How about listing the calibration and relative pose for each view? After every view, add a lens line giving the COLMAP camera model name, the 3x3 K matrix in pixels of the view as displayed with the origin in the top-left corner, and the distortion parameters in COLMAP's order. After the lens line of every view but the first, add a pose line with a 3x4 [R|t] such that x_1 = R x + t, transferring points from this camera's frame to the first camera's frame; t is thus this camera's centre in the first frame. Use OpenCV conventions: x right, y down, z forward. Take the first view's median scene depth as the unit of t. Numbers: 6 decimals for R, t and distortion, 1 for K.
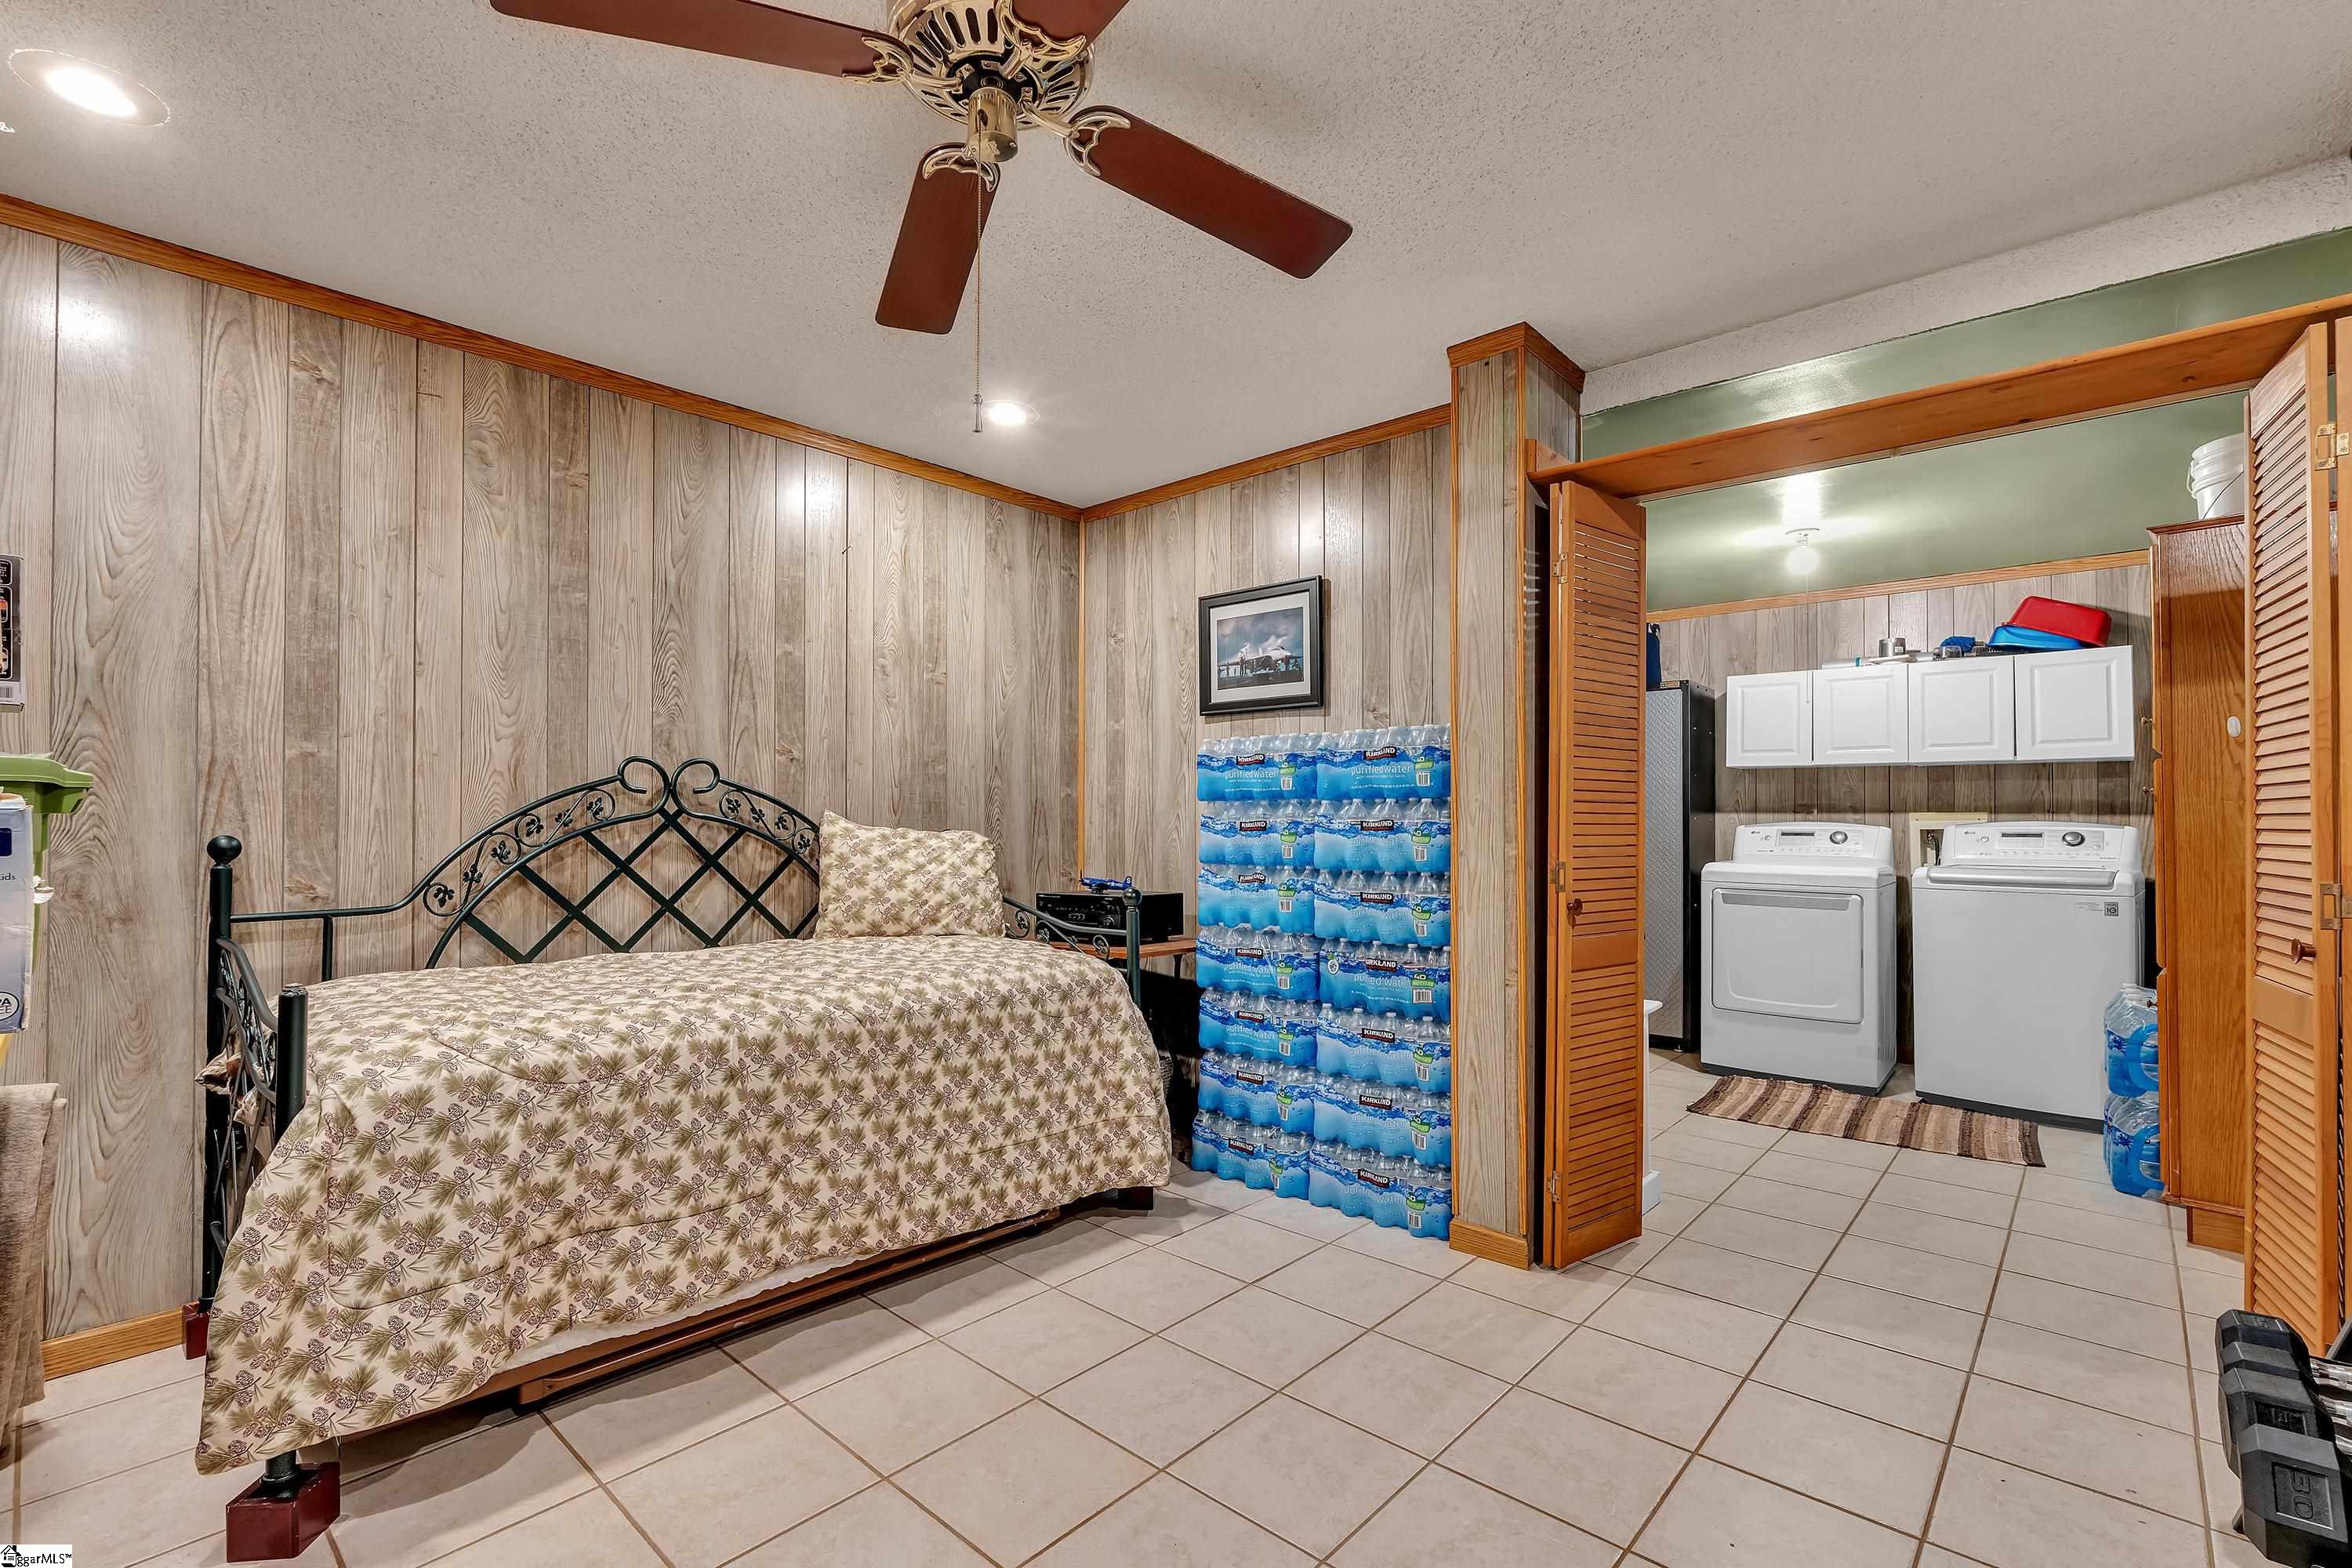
lens RADIAL K [[1035.2, 0, 1158.9], [0, 1035.2, 797.3], [0, 0, 1]] dist [-0.035272, 0.008232]
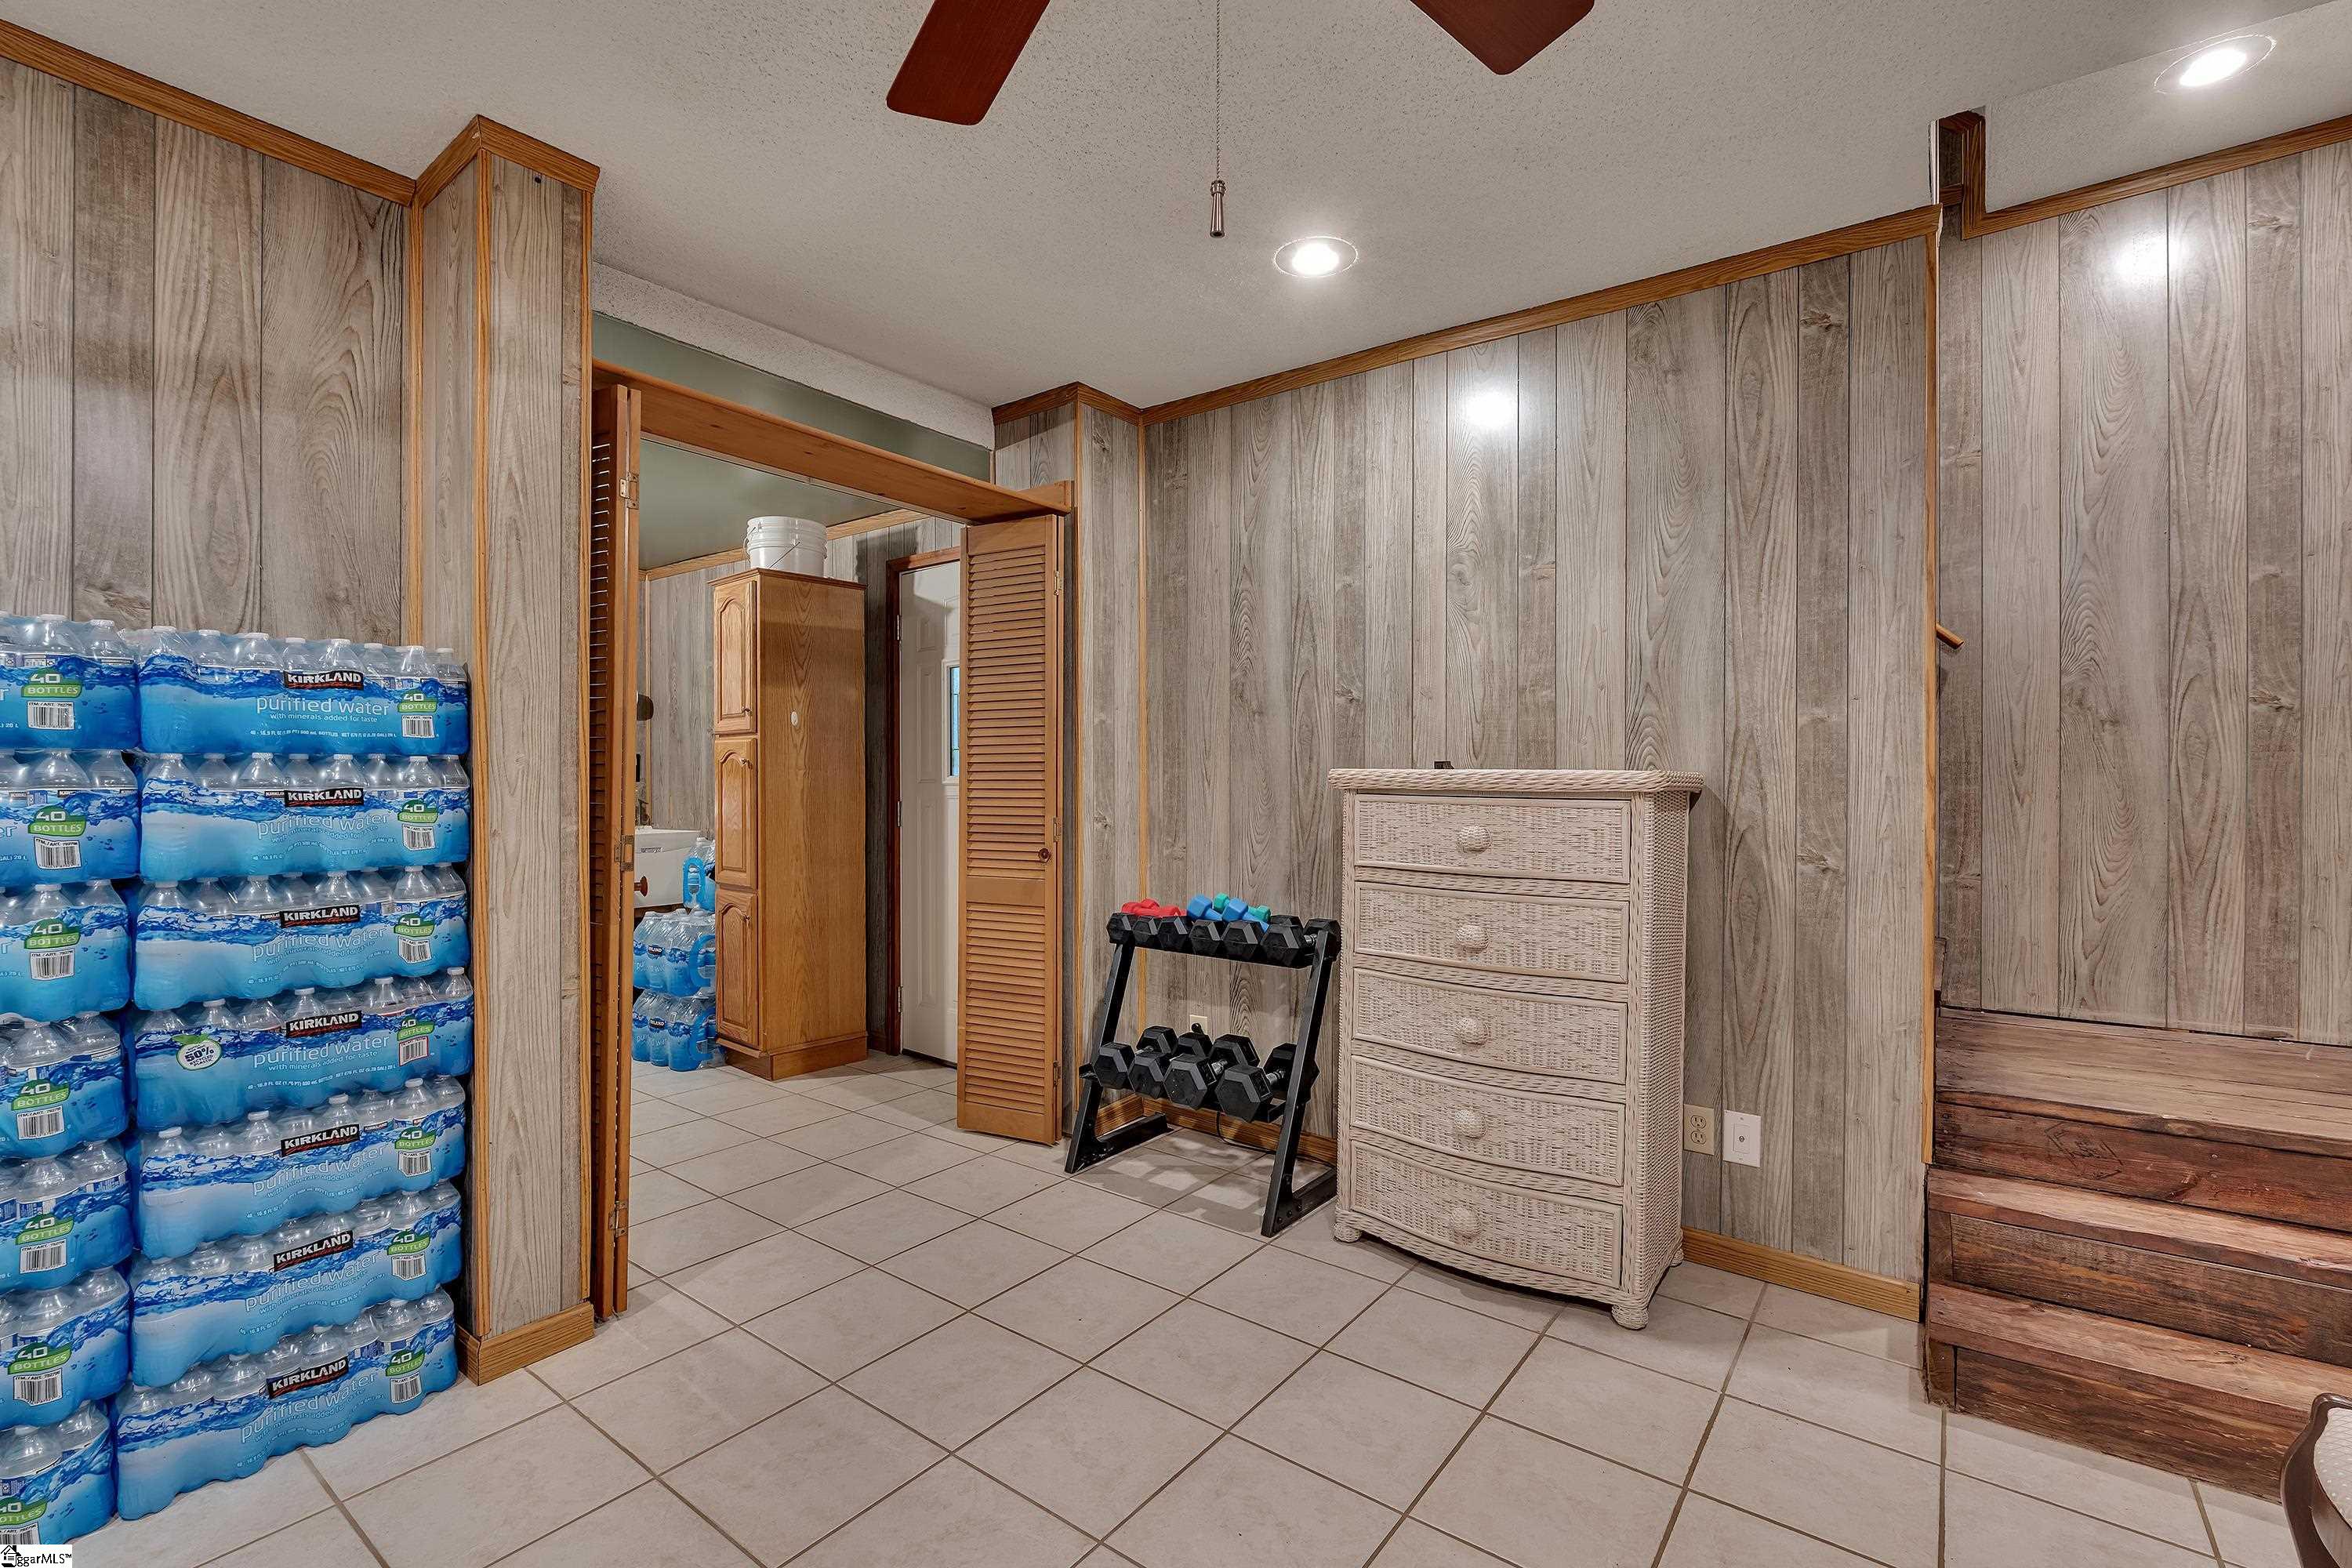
lens RADIAL K [[1035.2, 0, 1158.9], [0, 1035.2, 797.3], [0, 0, 1]] dist [-0.035272, 0.008232]
pose [[-0.106637, -0.014612, 0.994191, -0.441142], [-0.015412, 0.999796, 0.013041, 0.011581], [-0.994179, -0.013932, -0.106841, 0.578847]]
